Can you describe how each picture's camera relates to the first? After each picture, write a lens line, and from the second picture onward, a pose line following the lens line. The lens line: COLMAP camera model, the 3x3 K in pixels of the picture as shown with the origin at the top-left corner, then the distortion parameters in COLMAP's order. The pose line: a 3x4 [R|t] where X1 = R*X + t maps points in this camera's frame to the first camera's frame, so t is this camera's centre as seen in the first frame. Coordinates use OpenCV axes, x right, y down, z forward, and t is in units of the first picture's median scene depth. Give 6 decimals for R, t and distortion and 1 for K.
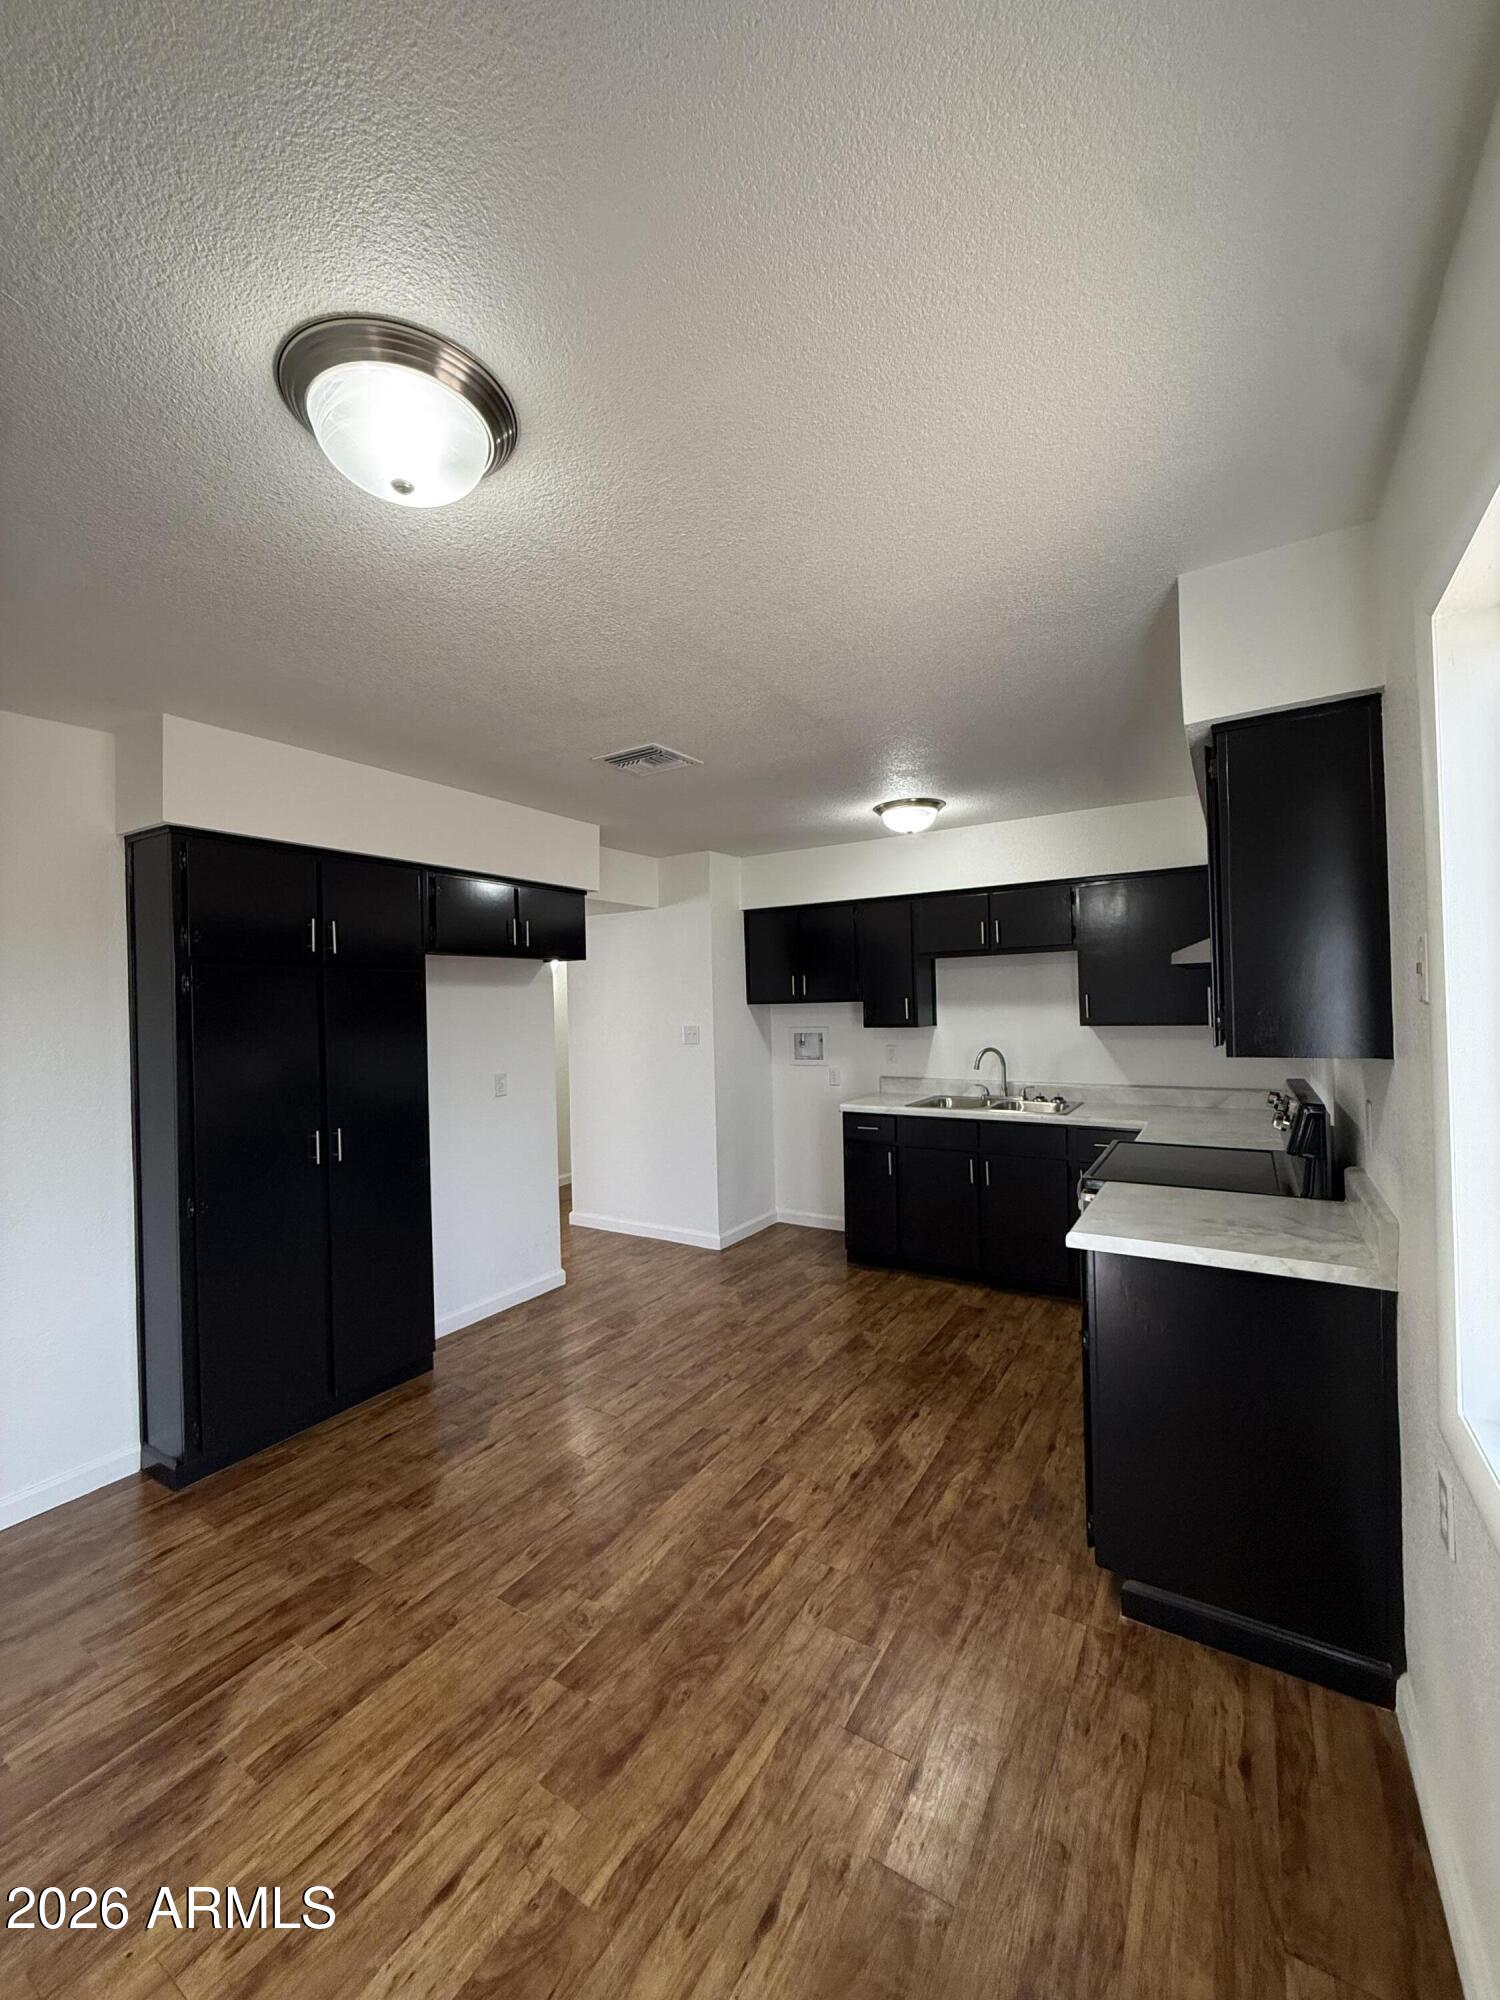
lens RADIAL K [[795.9, 0, 751.3], [0, 795.9, 999.9], [0, 0, 1]] dist [0.002171, 0.000144]
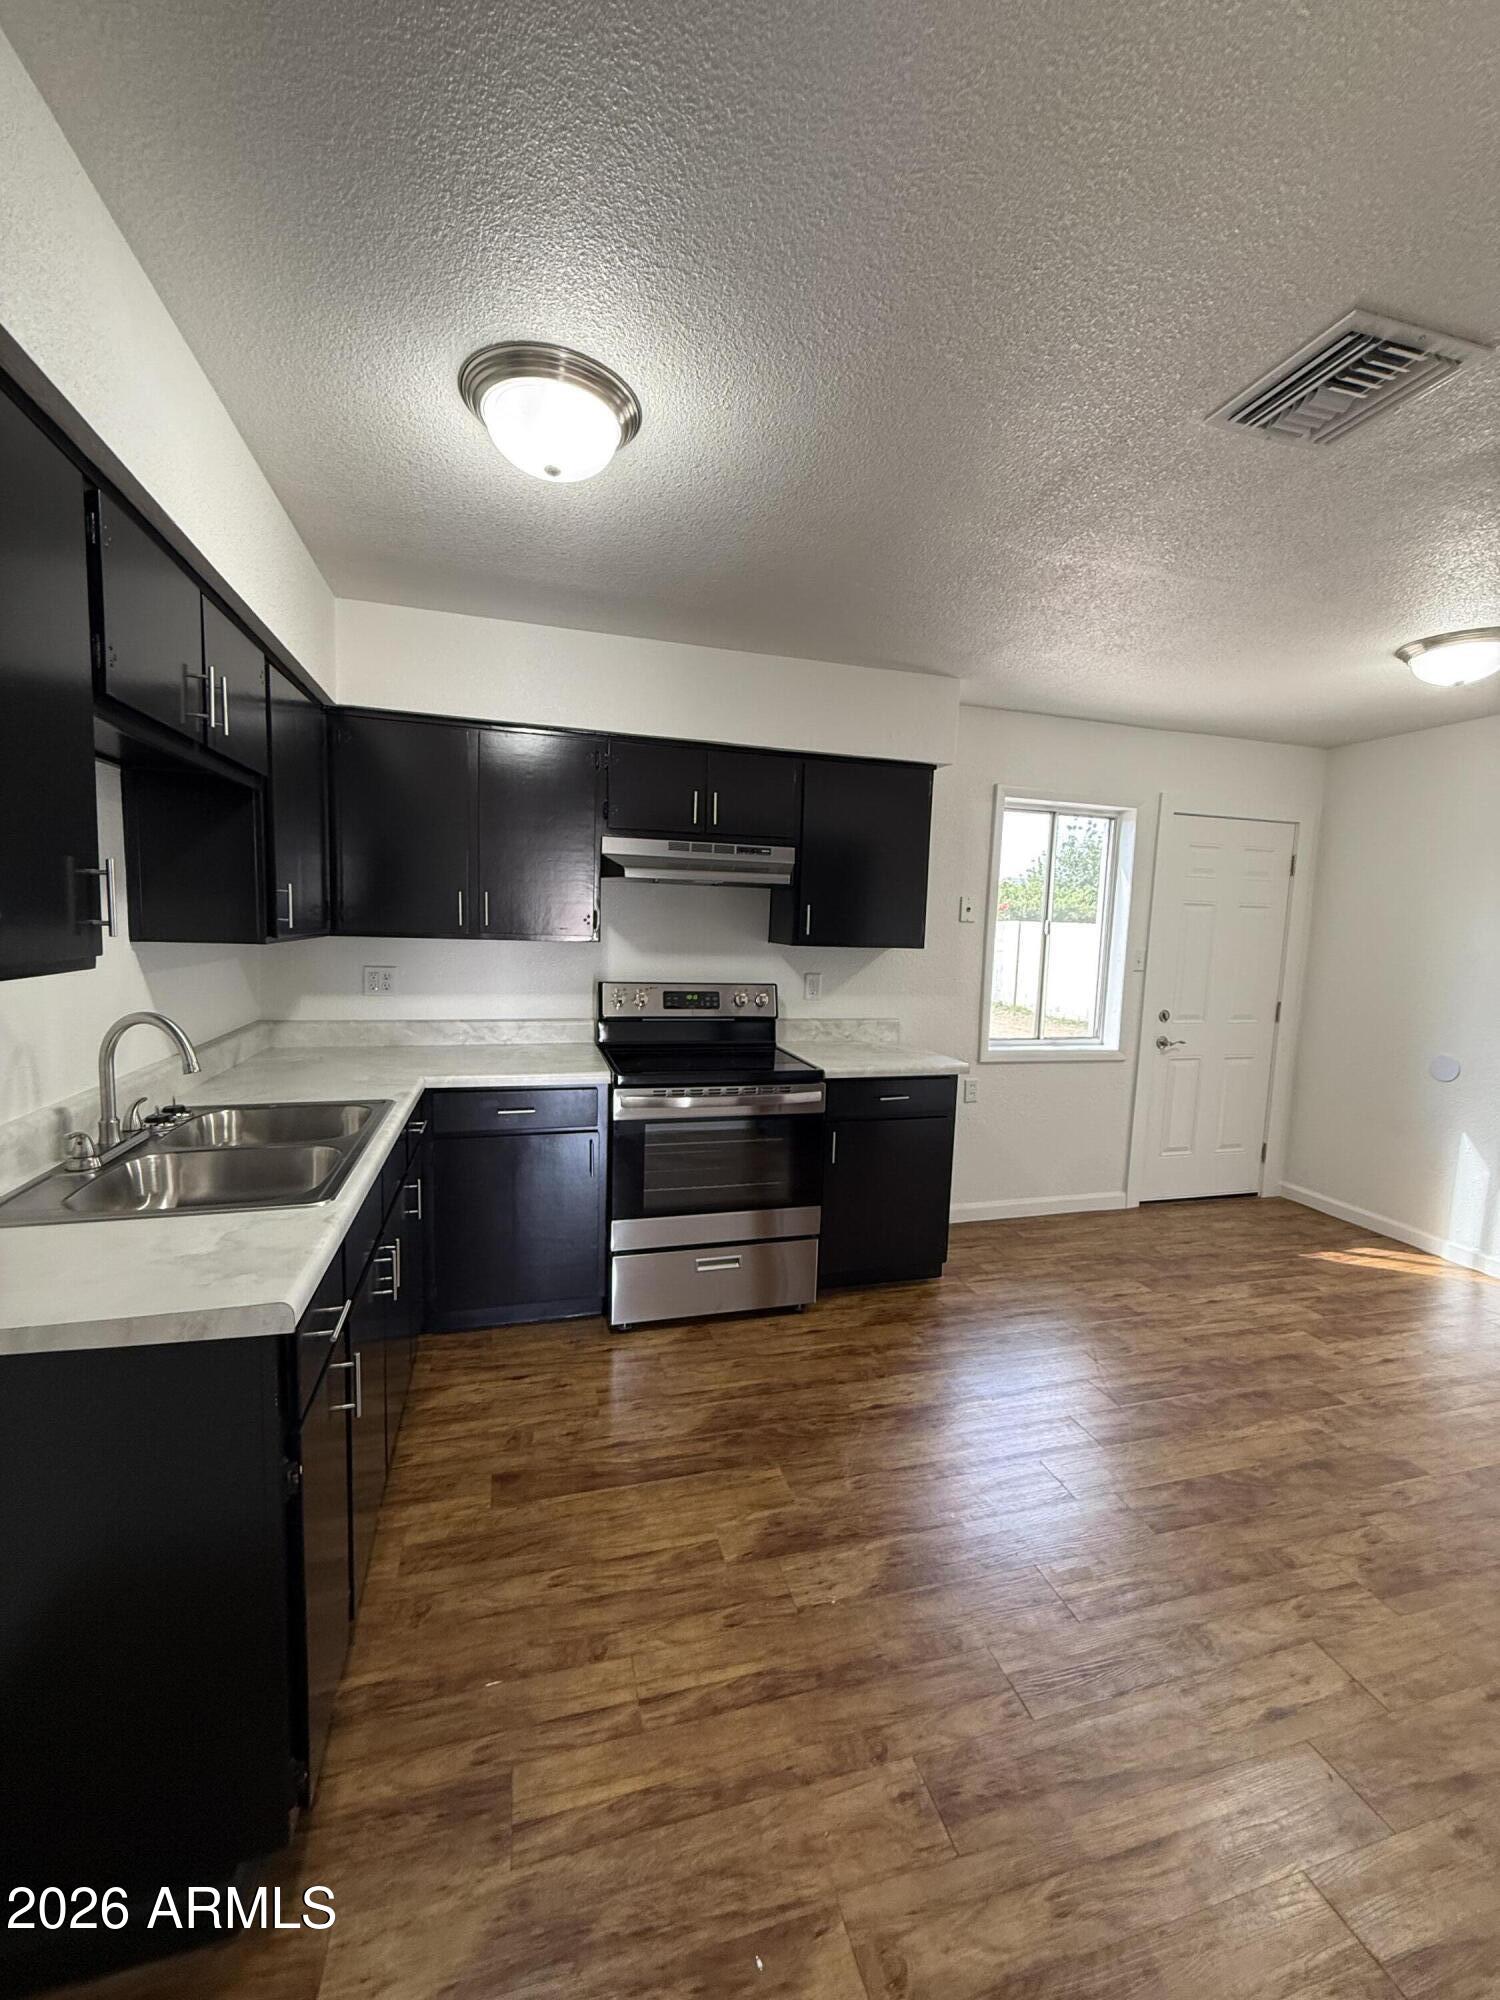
lens RADIAL K [[795.9, 0, 747.0], [0, 795.9, 999.9], [0, 0, 1]] dist [0.002171, 0.000144]
pose [[-0.739563, -0.068294, 0.669614, -0.229541], [-0.018189, 0.996504, 0.081545, 0.031174], [-0.672842, 0.048128, -0.738219, 1.734948]]
